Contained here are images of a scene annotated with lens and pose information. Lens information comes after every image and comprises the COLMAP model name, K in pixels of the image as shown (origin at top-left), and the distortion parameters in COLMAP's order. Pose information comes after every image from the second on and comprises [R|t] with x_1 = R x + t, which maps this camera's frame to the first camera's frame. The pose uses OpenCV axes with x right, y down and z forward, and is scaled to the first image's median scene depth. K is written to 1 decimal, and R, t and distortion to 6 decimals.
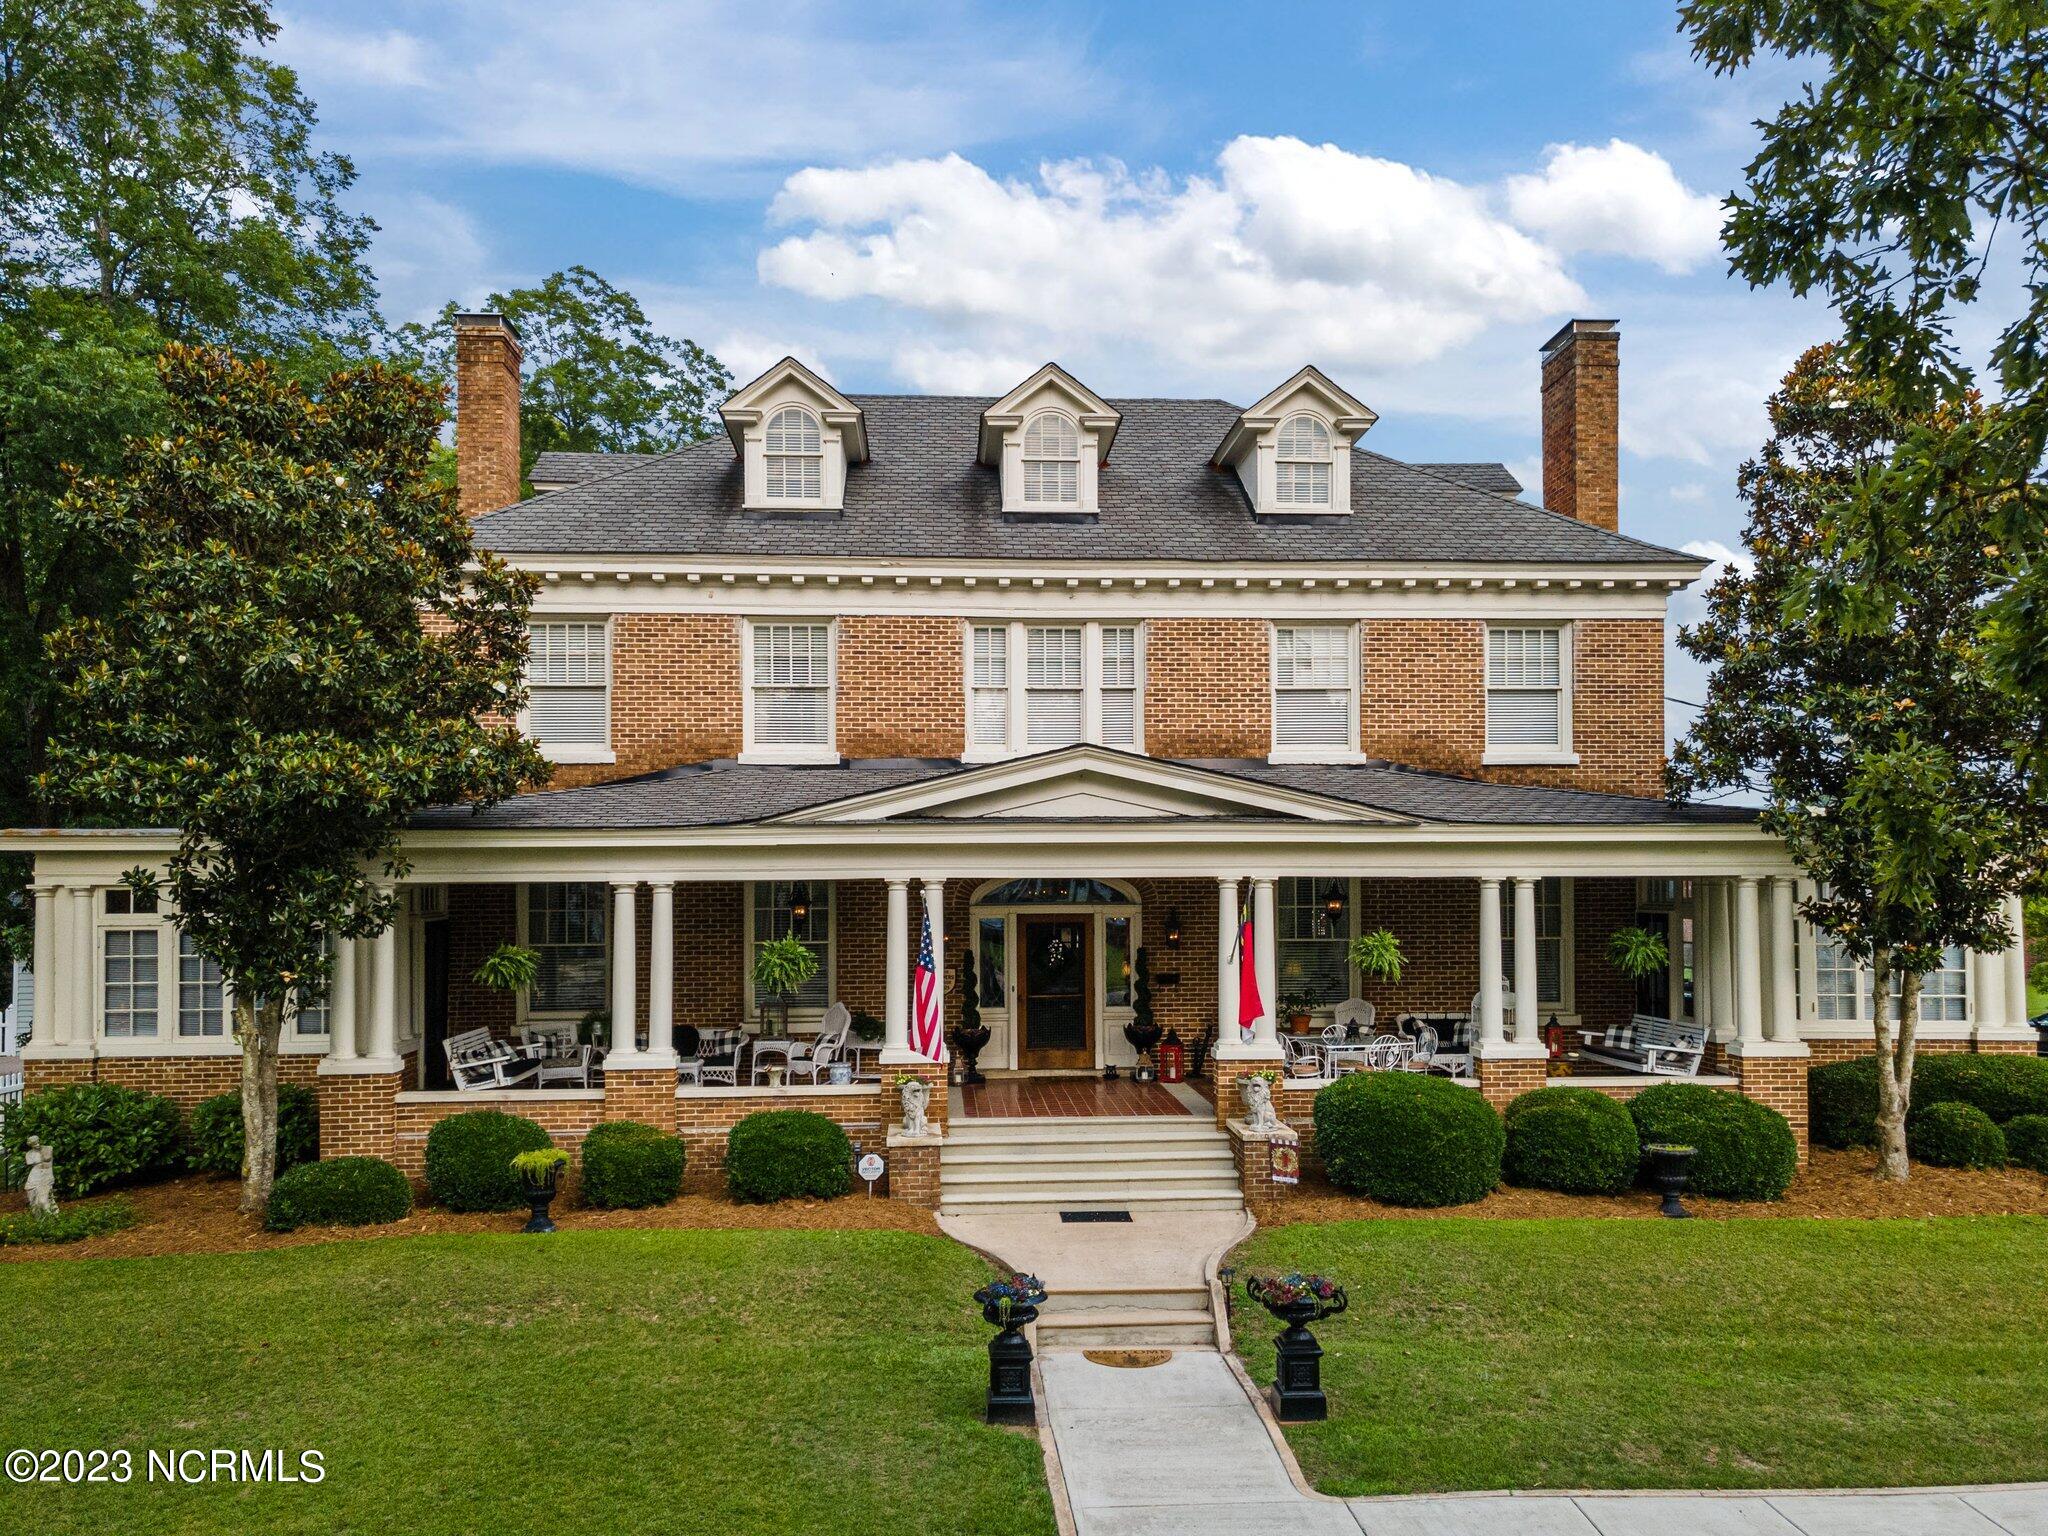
lens RADIAL K [[1484.2, 0, 1028.6], [0, 1484.2, 889.0], [0, 0, 1]] dist [0.063896, 0.003412]
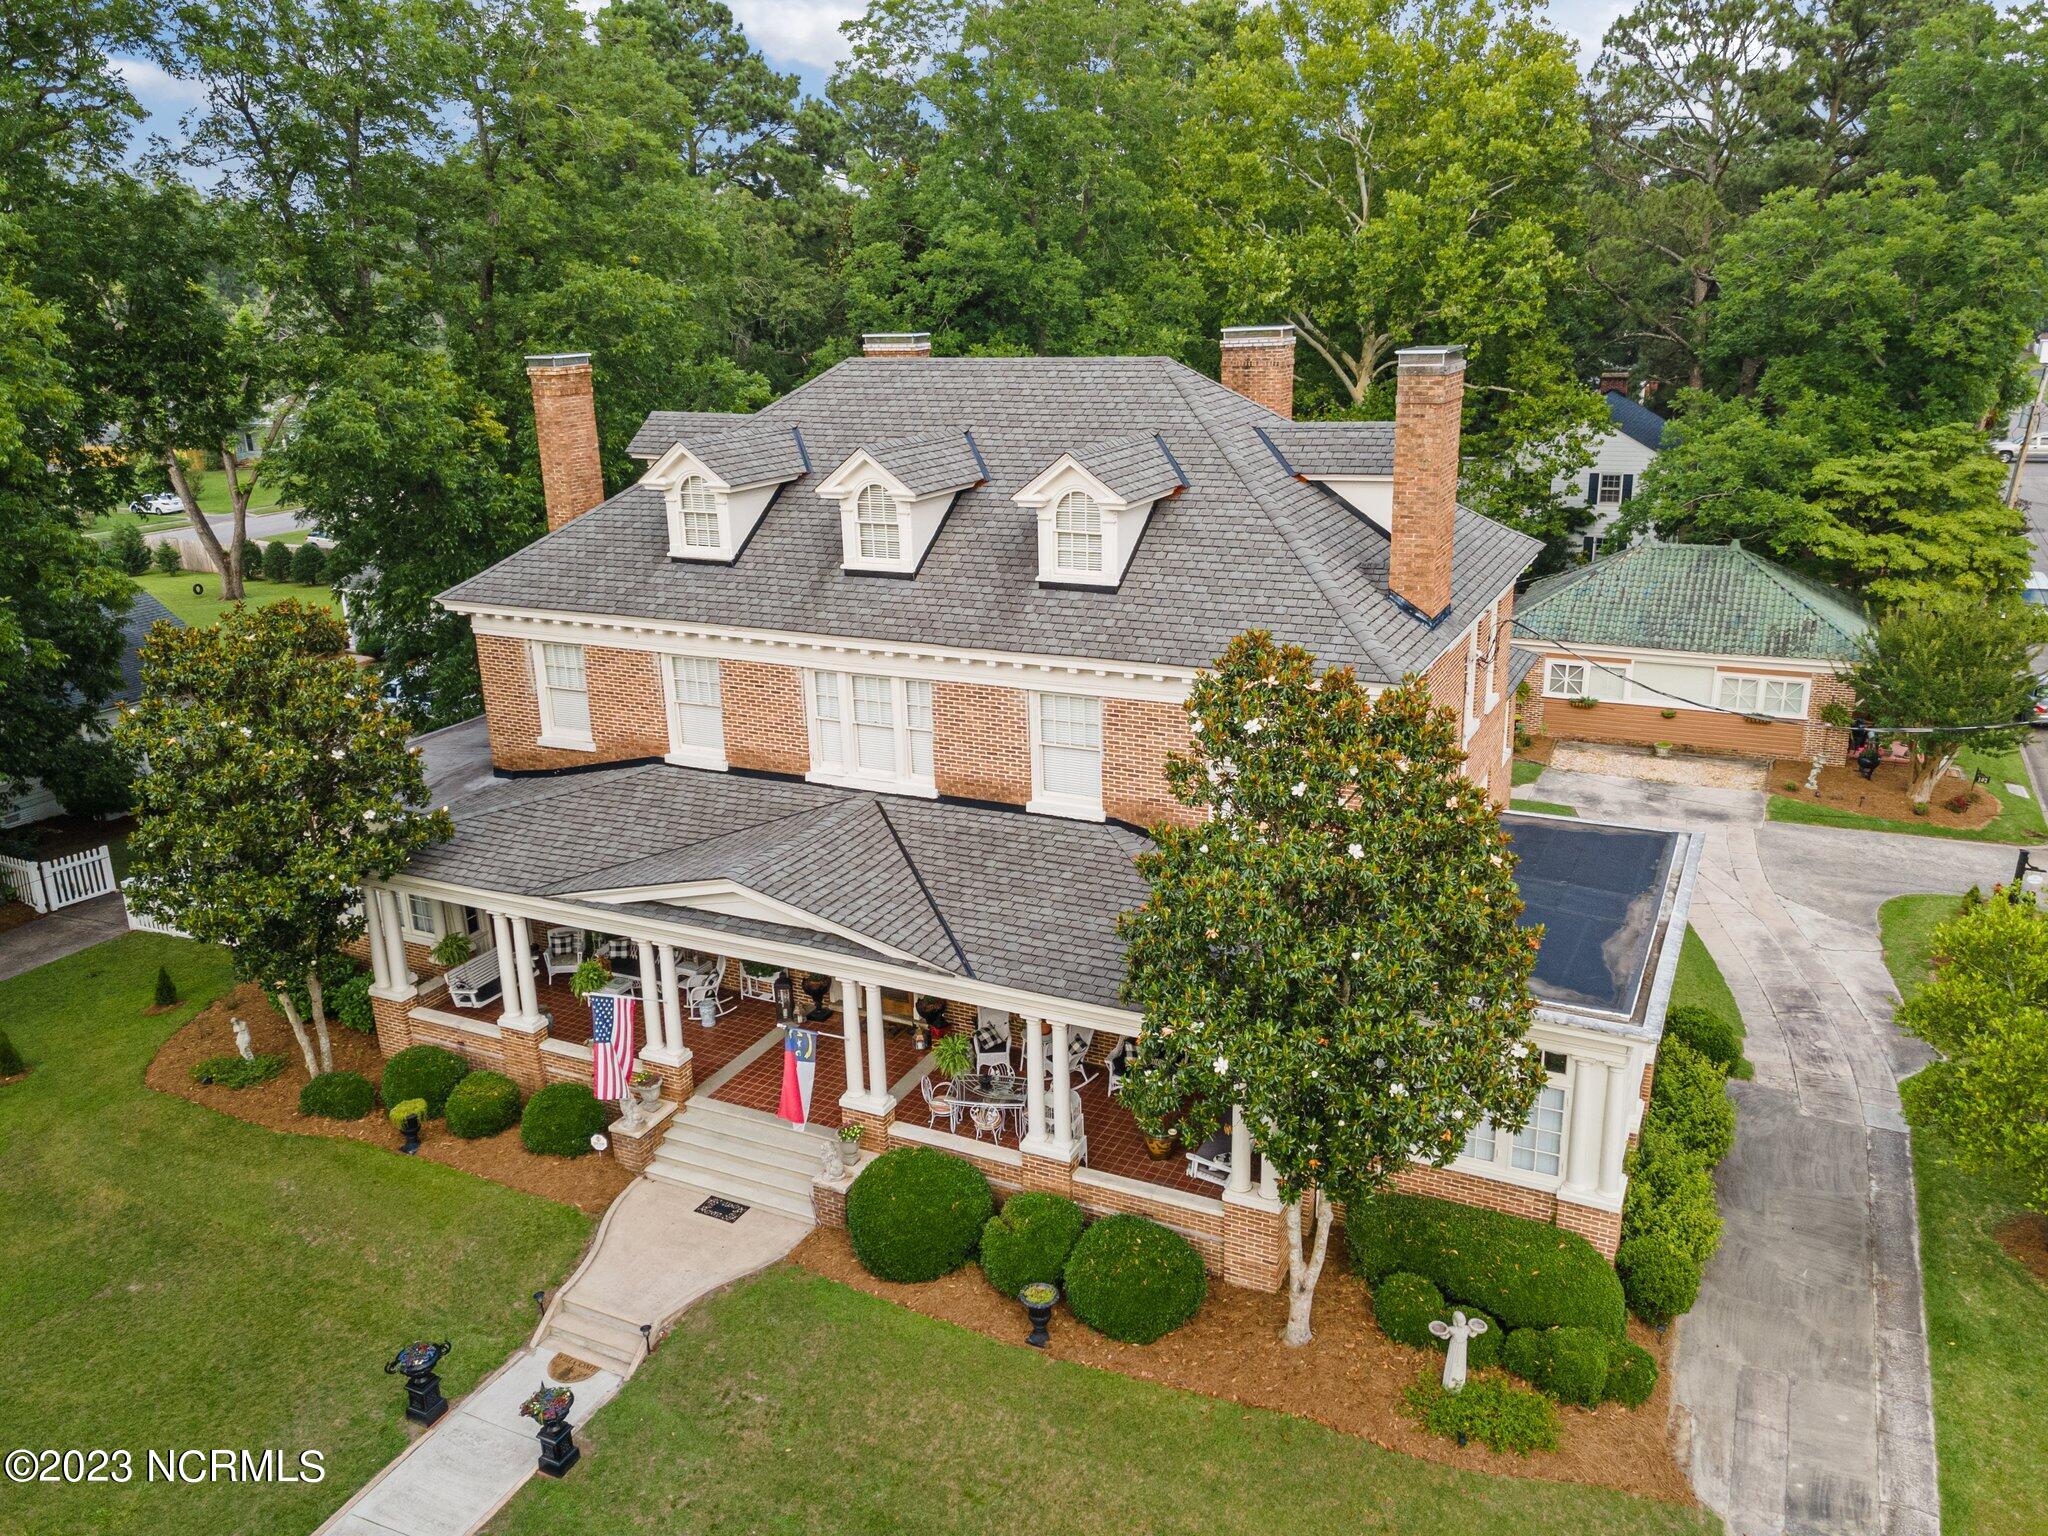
lens RADIAL K [[1579.0, 0, 1017.7], [0, 1579.0, 736.4], [0, 0, 1]] dist [0.035803, 0.001645]
pose [[0.862127, 0.123523, -0.491405, 0.778117], [0.029373, 0.956015, 0.291844, -0.516385], [0.505840, -0.266041, 0.820578, 0.007184]]
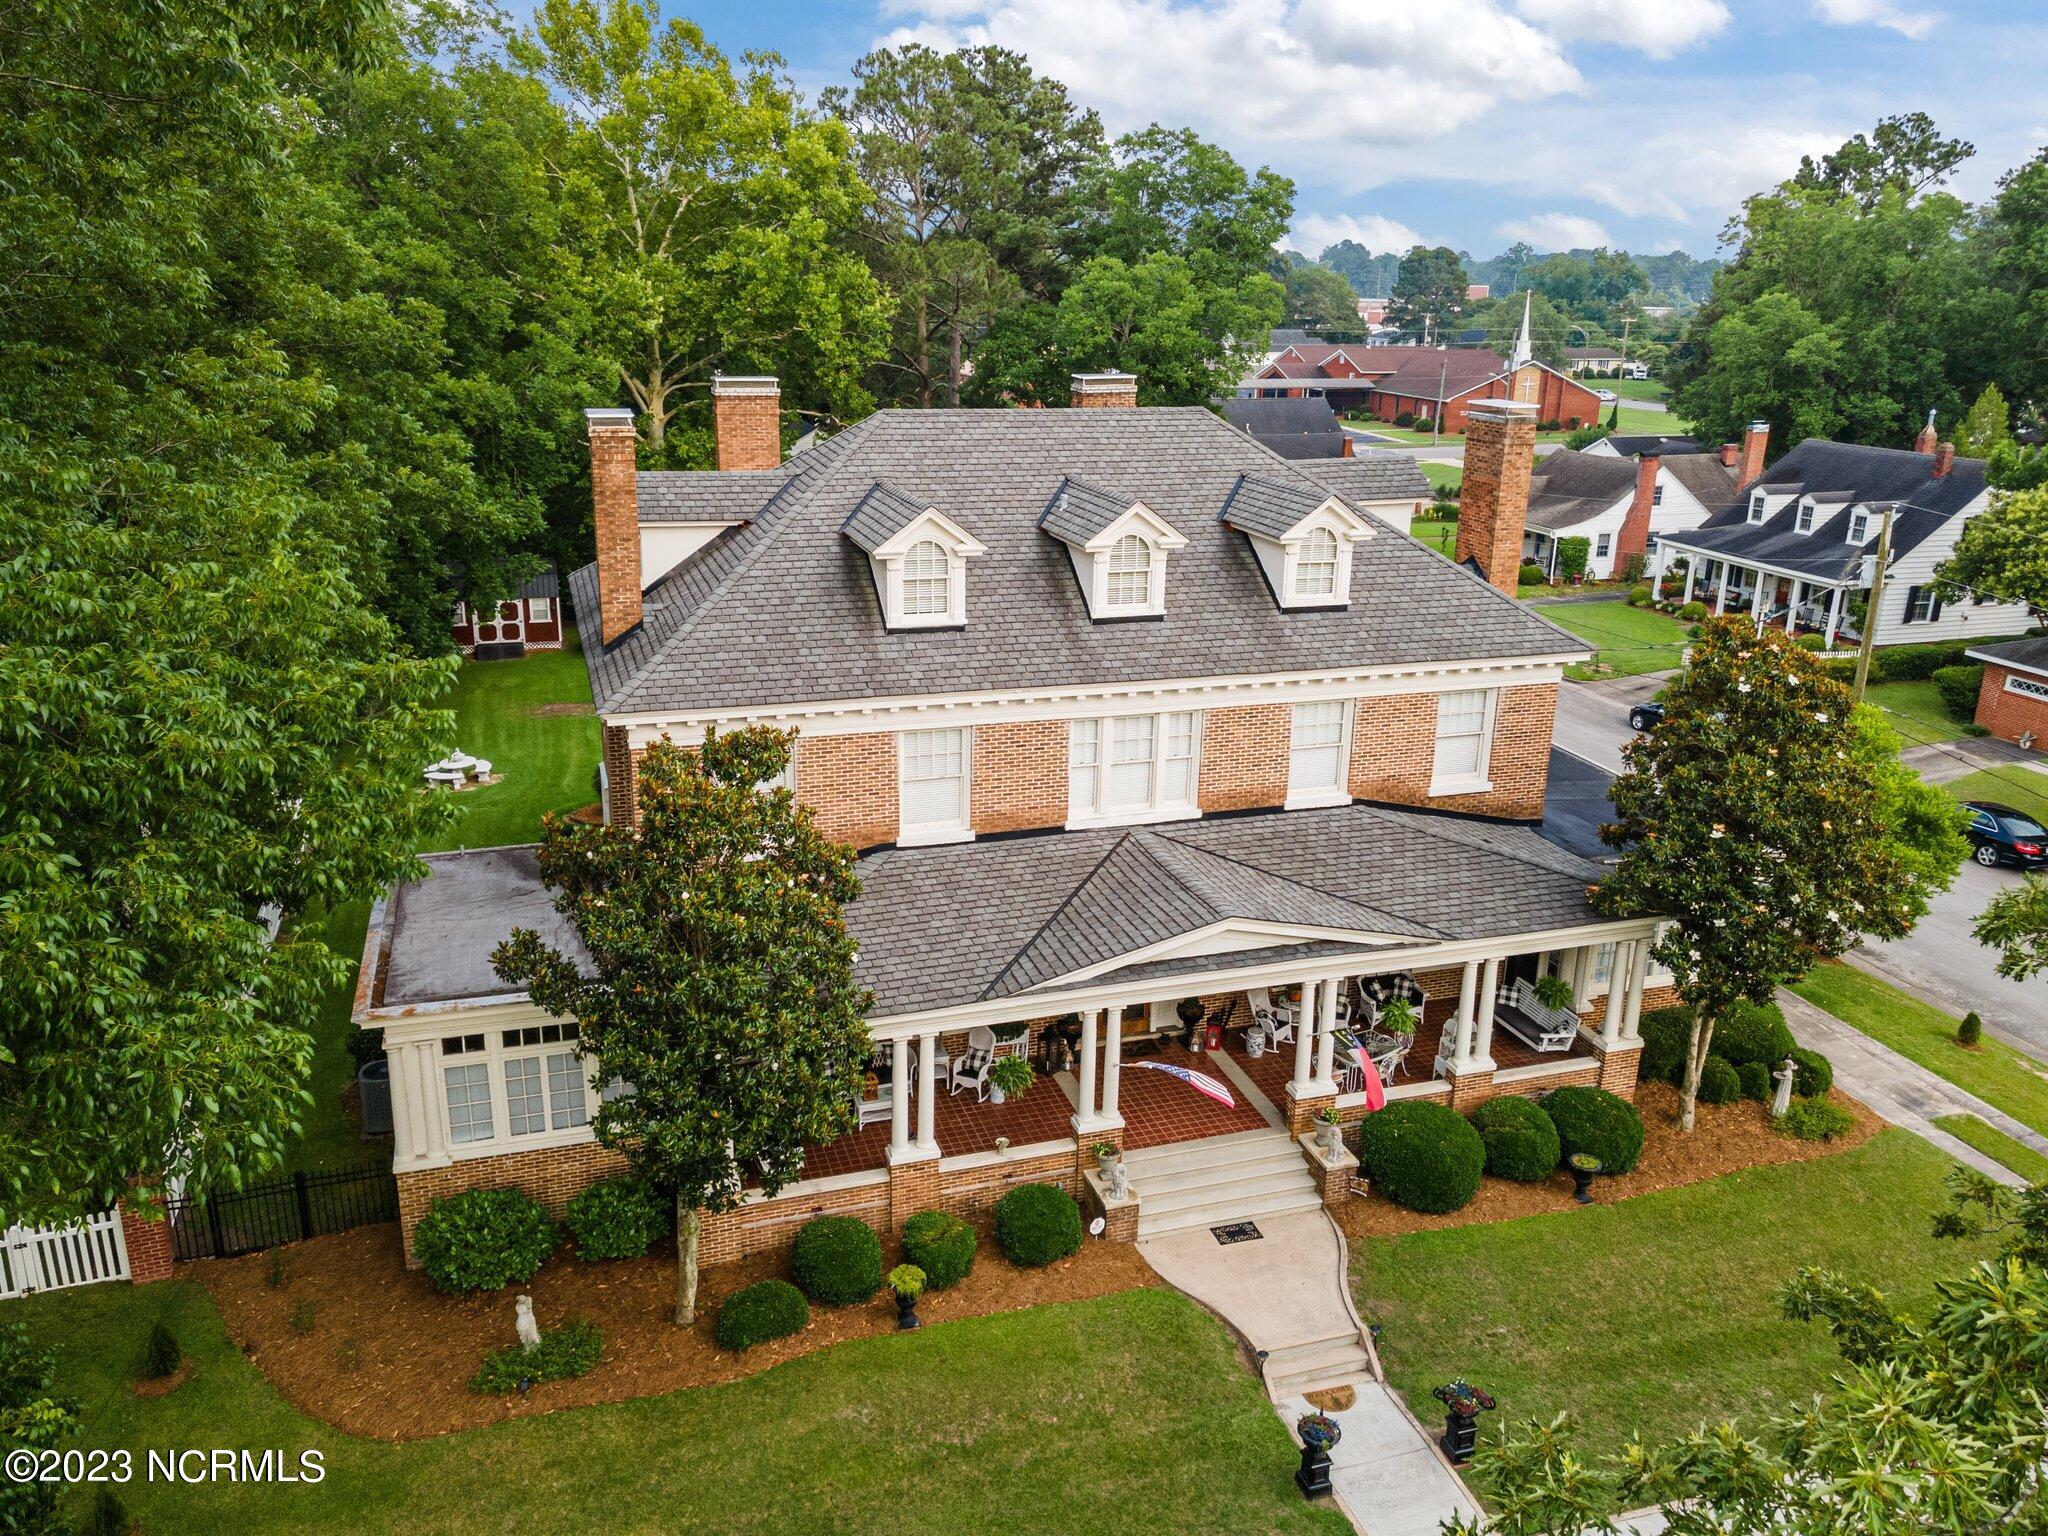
lens RADIAL K [[1488.5, 0, 1024.0], [0, 1488.5, 768.0], [0, 0, 1]] dist [0.058836, 0.000561]
pose [[0.968366, -0.053551, 0.243719, -0.397577], [-0.023059, 0.953319, 0.301084, -0.531670], [-0.248466, -0.297179, 0.921927, -0.155291]]
